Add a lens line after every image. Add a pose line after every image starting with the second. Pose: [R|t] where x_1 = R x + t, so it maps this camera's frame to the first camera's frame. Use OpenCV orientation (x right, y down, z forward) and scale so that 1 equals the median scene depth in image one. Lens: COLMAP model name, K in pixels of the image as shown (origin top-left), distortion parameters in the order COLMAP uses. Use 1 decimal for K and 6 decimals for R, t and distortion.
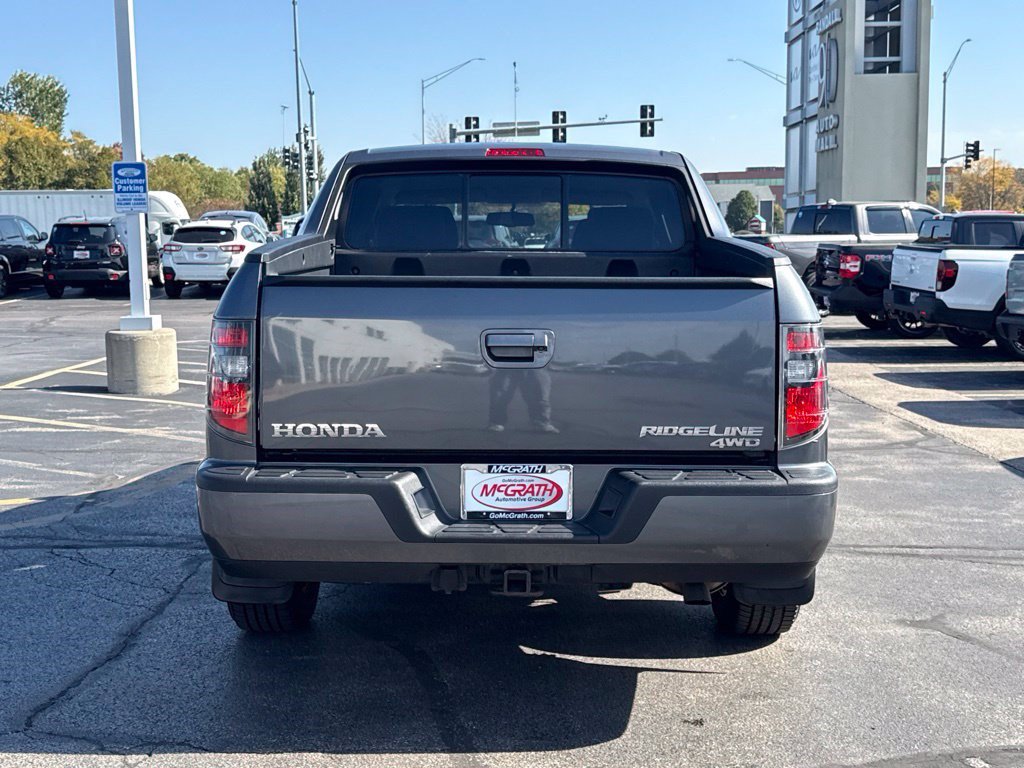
lens RADIAL K [[1240.5, 0, 470.8], [0, 1240.5, 370.8], [0, 0, 1]] dist [0.079479, -0.026594]
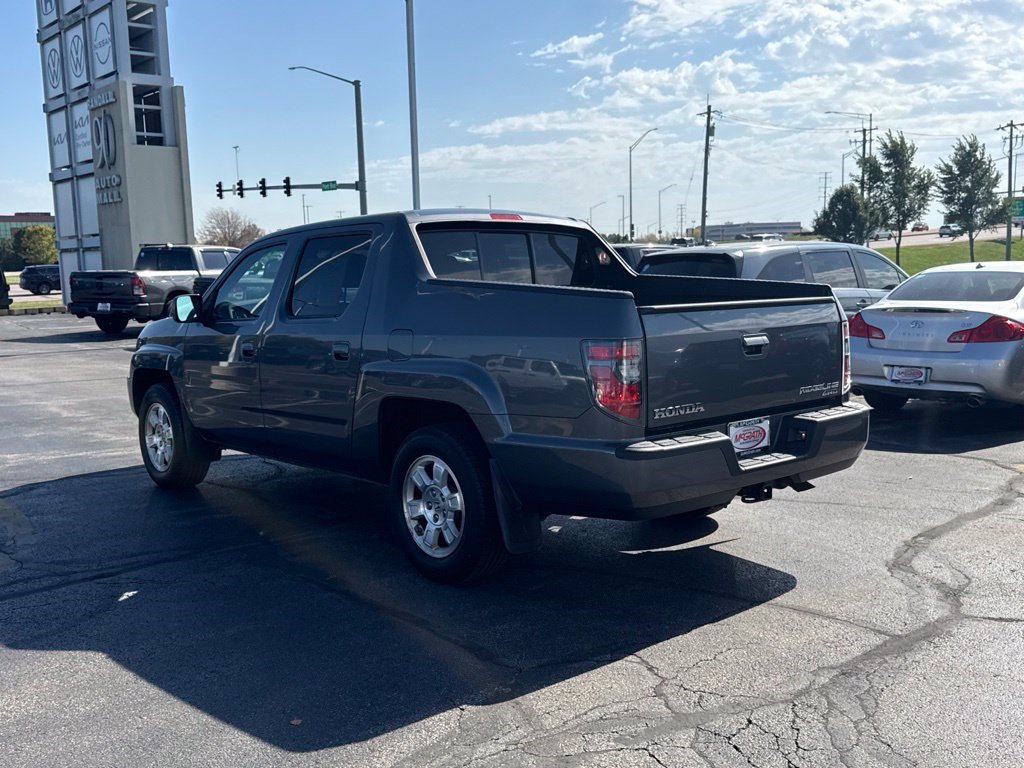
lens RADIAL K [[978.2, 0, 452.4], [0, 978.2, 383.8], [0, 0, 1]] dist [0.045685, -0.031239]
pose [[0.769424, -0.091005, 0.632223, -0.629748], [0.085900, 0.995549, 0.038763, -0.031116], [-0.632936, 0.024482, 0.773817, 0.161977]]
